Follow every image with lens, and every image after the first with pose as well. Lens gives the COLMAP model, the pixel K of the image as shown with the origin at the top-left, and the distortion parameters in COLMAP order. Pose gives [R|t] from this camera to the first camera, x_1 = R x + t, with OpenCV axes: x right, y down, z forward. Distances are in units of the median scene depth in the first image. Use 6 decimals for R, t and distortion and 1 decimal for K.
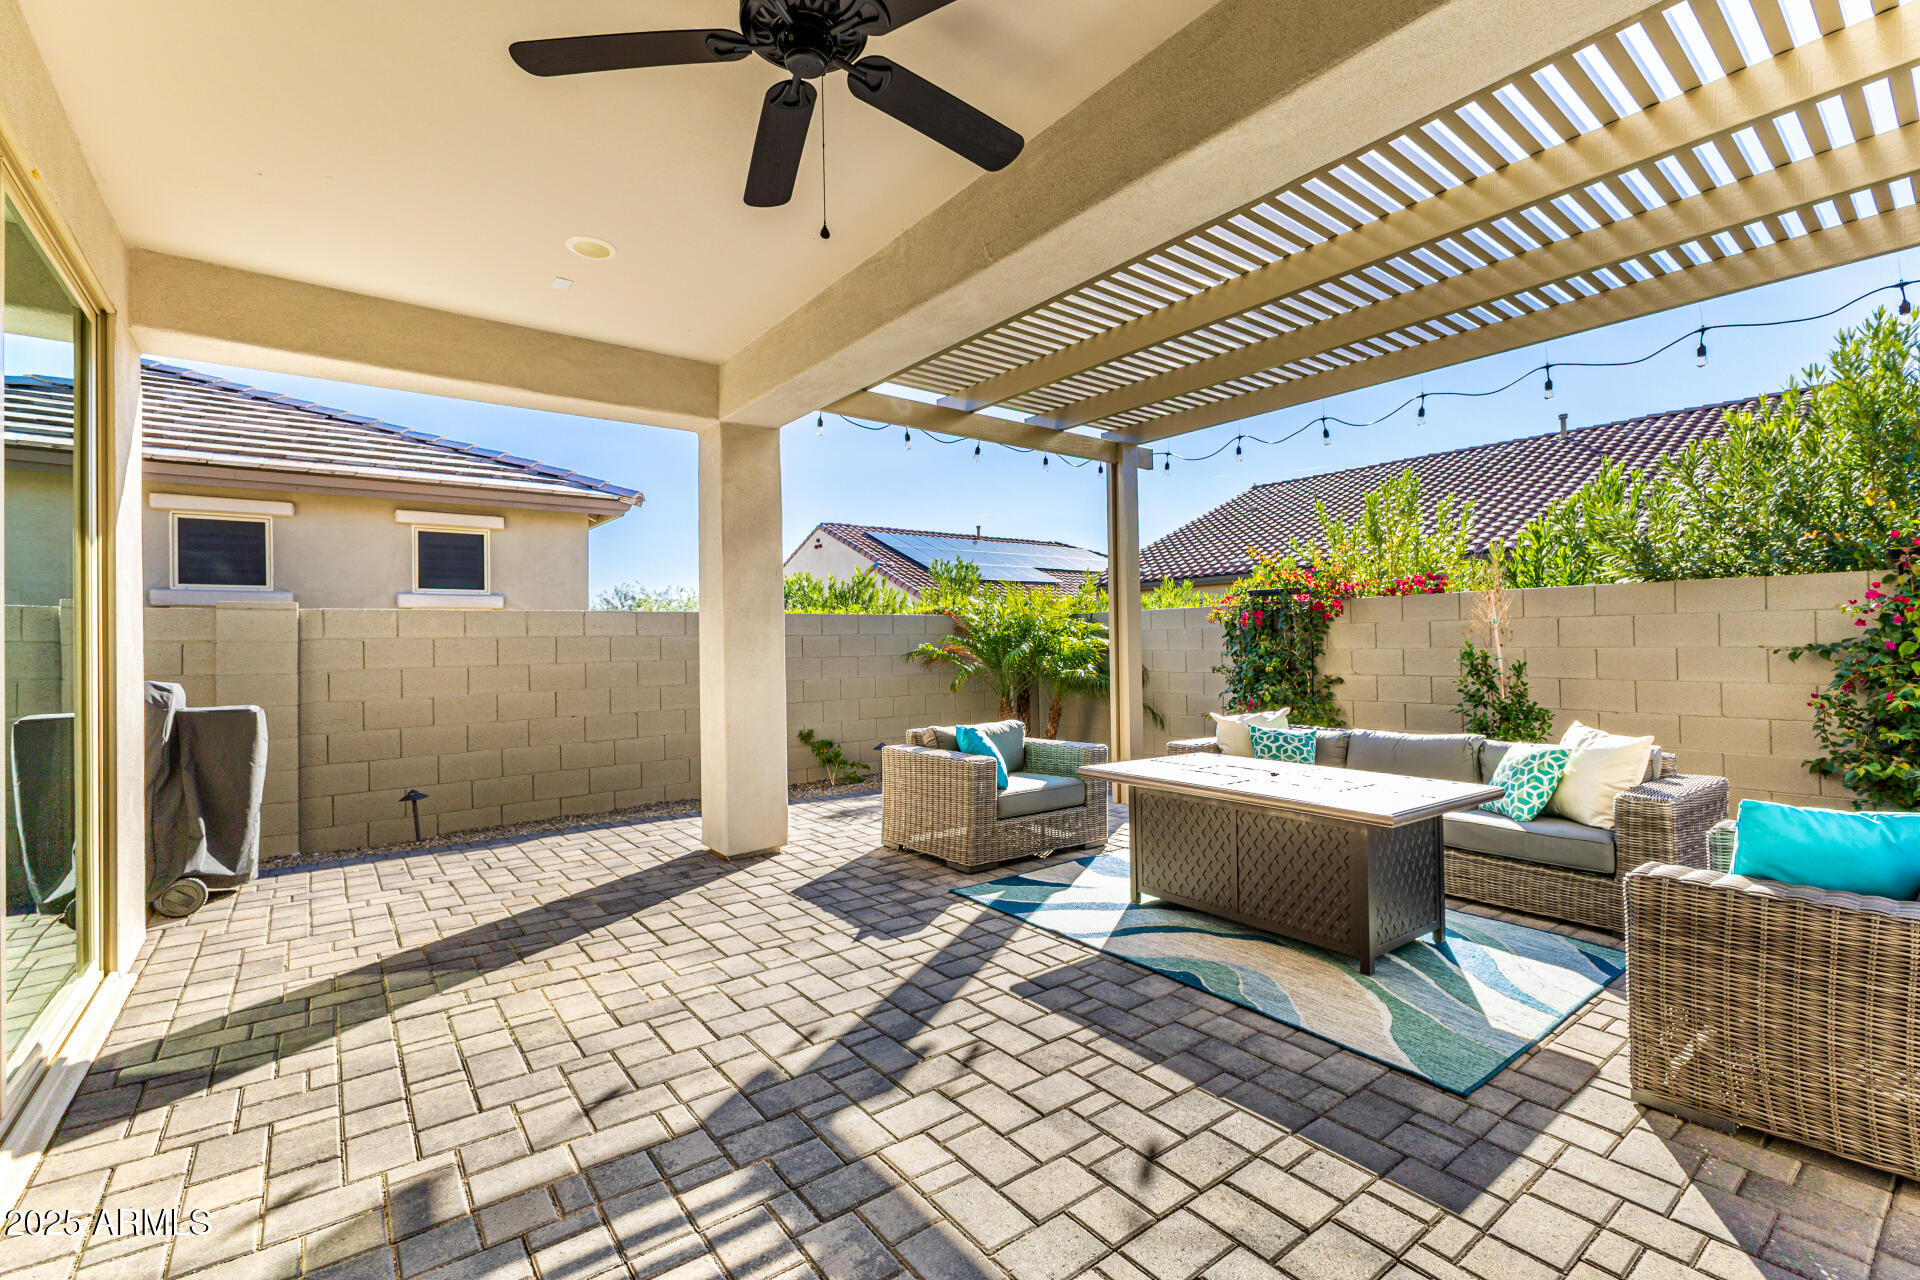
lens RADIAL K [[826.2, 0, 966.1], [0, 826.2, 635.4], [0, 0, 1]] dist [0.001768, 0.000076]
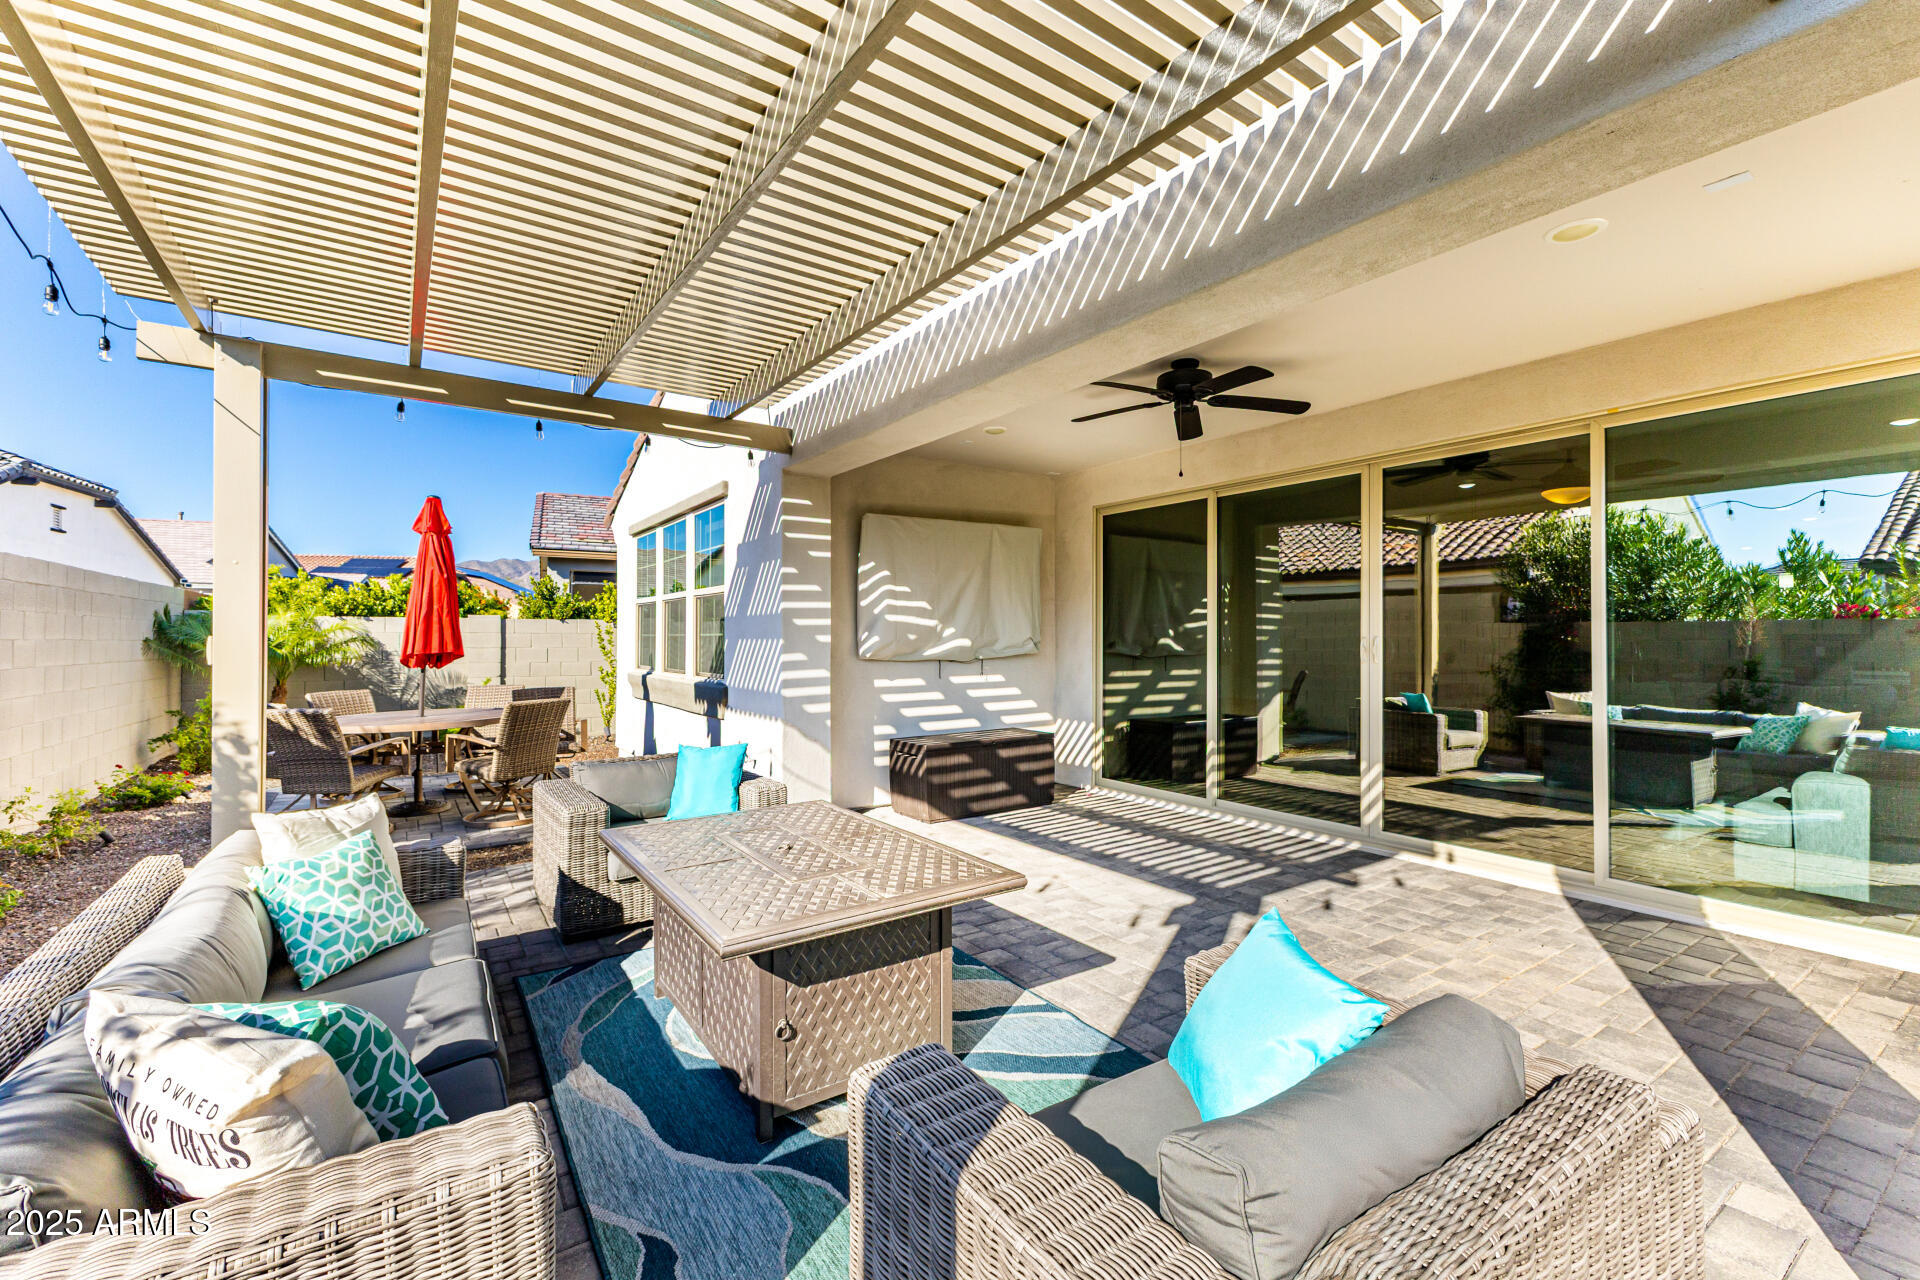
lens RADIAL K [[826.2, 0, 966.1], [0, 826.2, 635.4], [0, 0, 1]] dist [0.001768, 0.000076]
pose [[-0.998023, 0.010314, 0.061996, 0.181093], [0.009558, 0.999876, -0.012482, -0.019689], [-0.062117, -0.011865, -0.997998, 2.126393]]
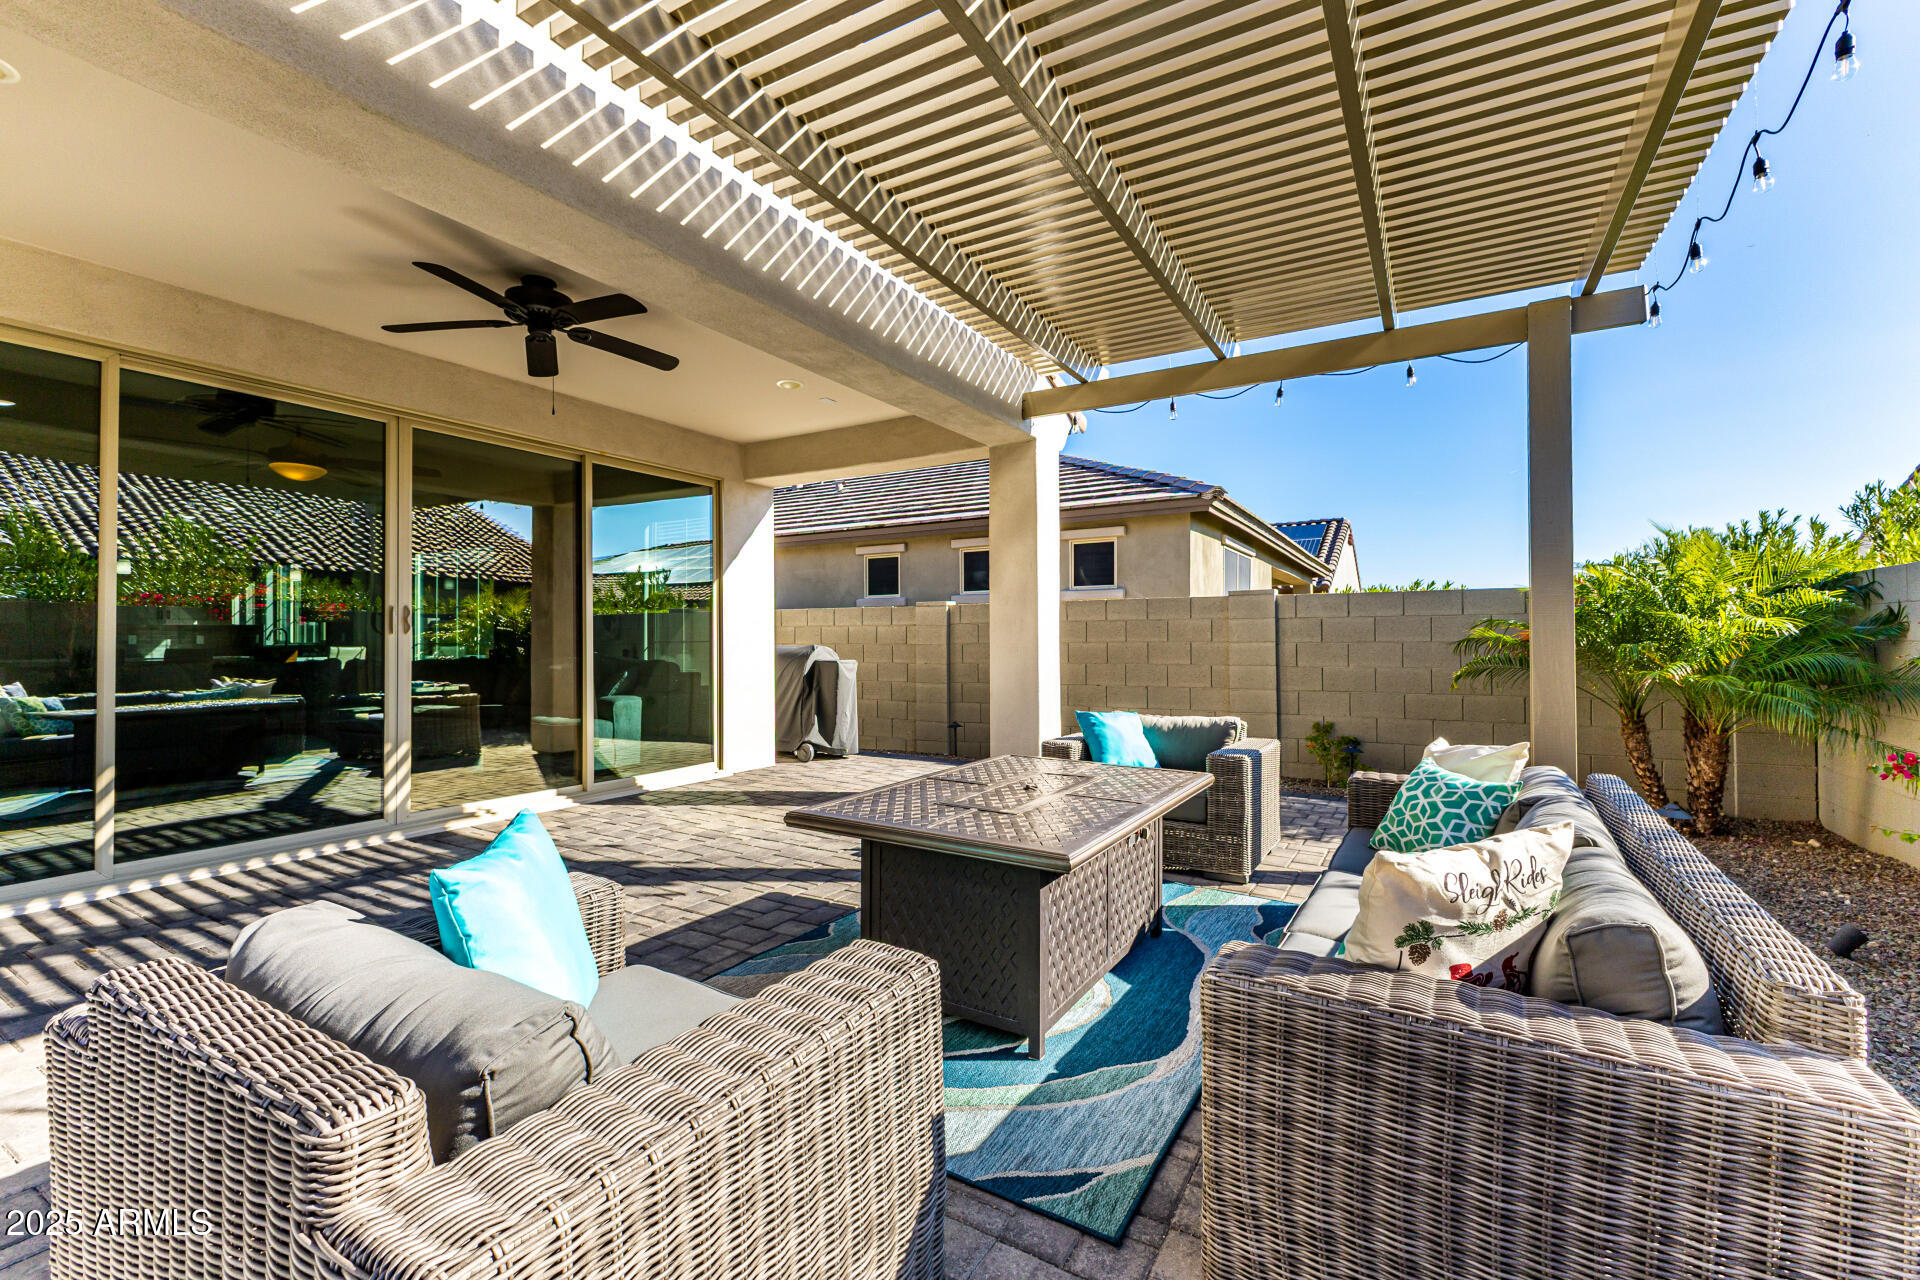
lens RADIAL K [[826.2, 0, 966.1], [0, 826.2, 635.4], [0, 0, 1]] dist [0.001768, 0.000076]
pose [[0.373205, 0.010512, -0.927689, 1.305898], [0.004720, 0.999901, 0.013229, 0.014281], [0.927737, -0.009315, 0.373118, 0.778311]]
